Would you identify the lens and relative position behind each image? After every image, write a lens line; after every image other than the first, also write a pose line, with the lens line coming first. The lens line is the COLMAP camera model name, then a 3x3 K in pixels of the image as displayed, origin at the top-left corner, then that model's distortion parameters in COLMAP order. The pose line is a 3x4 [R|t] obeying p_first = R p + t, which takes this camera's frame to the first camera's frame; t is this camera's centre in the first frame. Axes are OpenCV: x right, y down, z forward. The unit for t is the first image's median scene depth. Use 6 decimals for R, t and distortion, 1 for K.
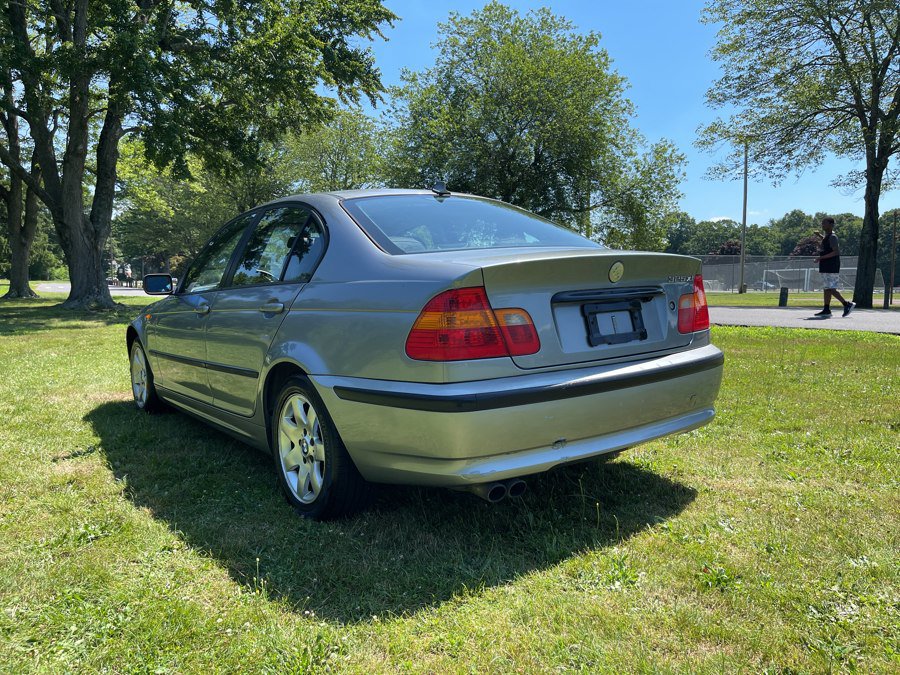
lens RADIAL K [[686.5, 0, 443.1], [0, 686.5, 339.0], [0, 0, 1]] dist [0.077360, -0.118674]
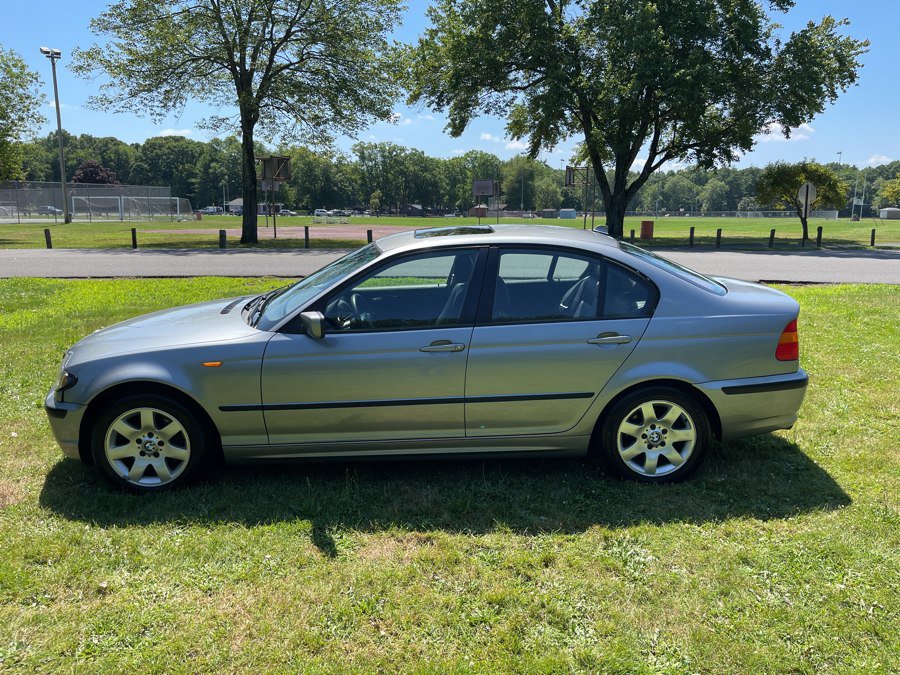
lens RADIAL K [[686.5, 0, 456.4], [0, 686.5, 332.8], [0, 0, 1]] dist [0.077360, -0.118674]
pose [[0.552730, -0.144169, 0.820795, -0.161511], [0.059769, 0.989244, 0.133508, -0.027226], [-0.831215, -0.024736, 0.555401, 0.061458]]
